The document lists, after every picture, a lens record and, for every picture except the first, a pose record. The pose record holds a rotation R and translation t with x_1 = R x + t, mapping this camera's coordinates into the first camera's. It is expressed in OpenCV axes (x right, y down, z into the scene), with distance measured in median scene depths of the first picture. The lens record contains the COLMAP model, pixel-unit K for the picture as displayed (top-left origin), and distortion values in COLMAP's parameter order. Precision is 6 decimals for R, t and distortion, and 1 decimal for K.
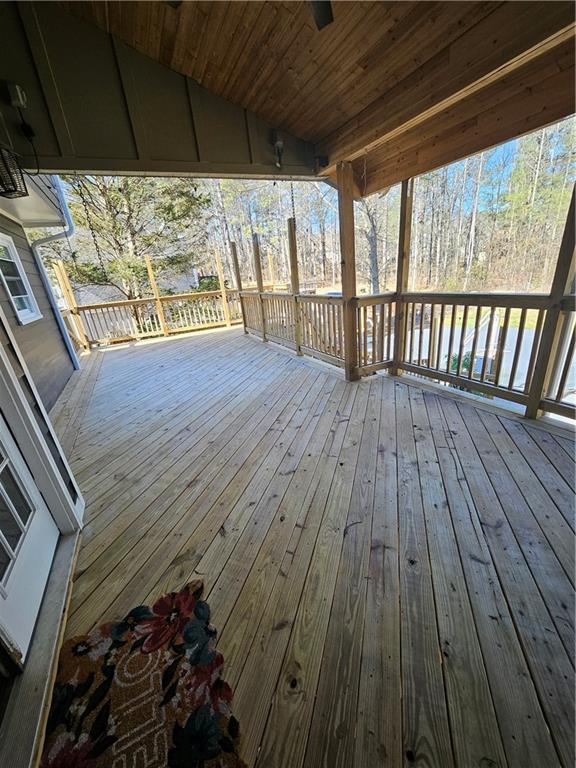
lens RADIAL K [[303.2, 0, 290.2], [0, 303.2, 389.9], [0, 0, 1]] dist [-0.004162, 0.000103]
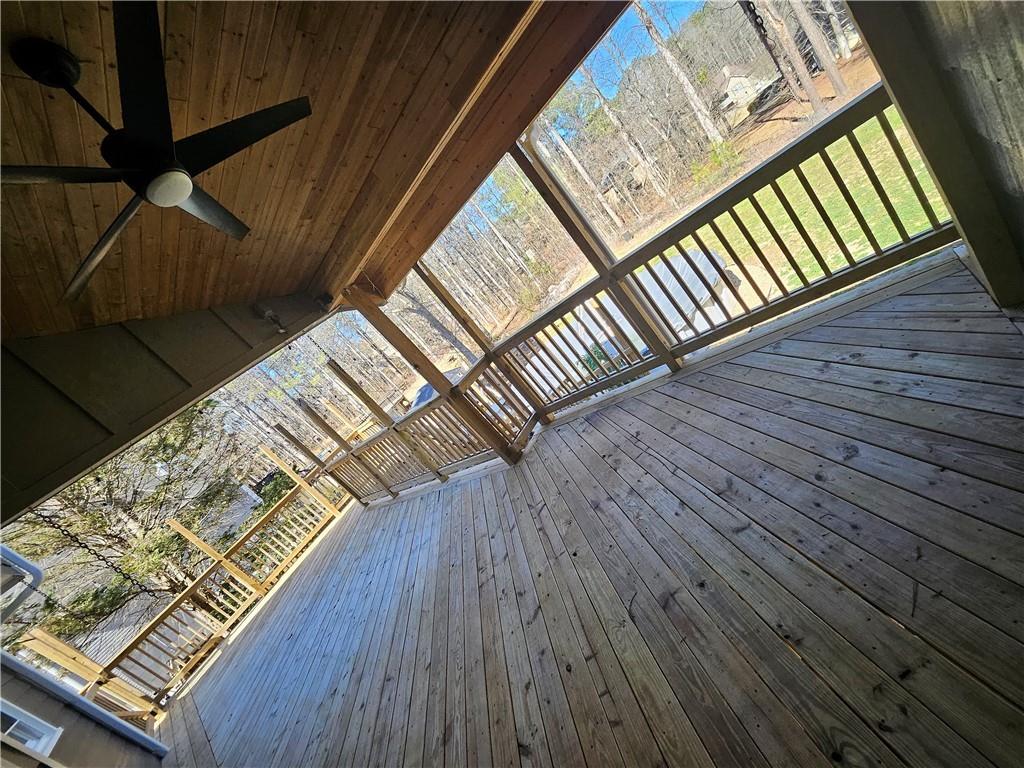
lens RADIAL K [[404.3, 0, 519.6], [0, 404.3, 384.2], [0, 0, 1]] dist [-0.004162, 0.000103]
pose [[0.727892, -0.612717, 0.307817, 0.004518], [0.672866, 0.724681, -0.148623, -0.015099], [-0.132005, 0.315301, 0.939766, -0.088001]]
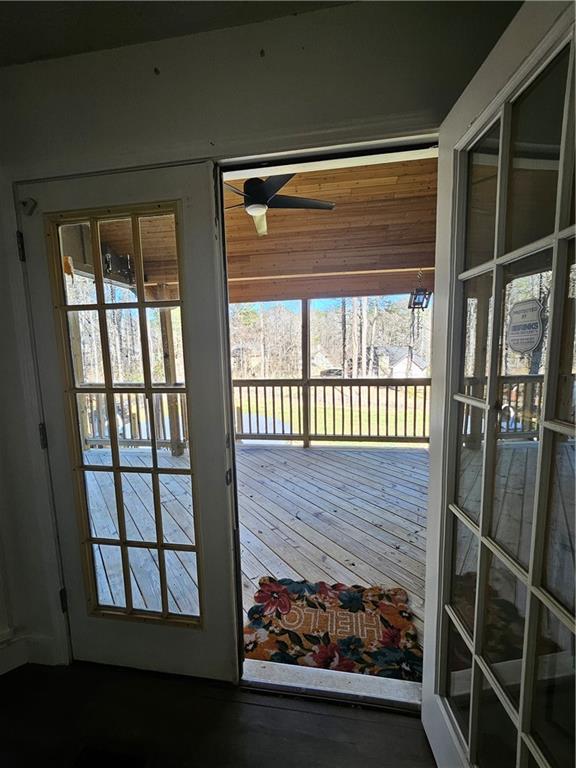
lens RADIAL K [[330.8, 0, 287.4], [0, 330.8, 393.2], [0, 0, 1]] dist [-0.001438, -0.000017]
pose [[0.584709, -0.025769, 0.810834, -0.545376], [0.266164, 0.950262, -0.161736, 0.053478], [-0.766337, 0.310383, 0.562485, -0.050466]]
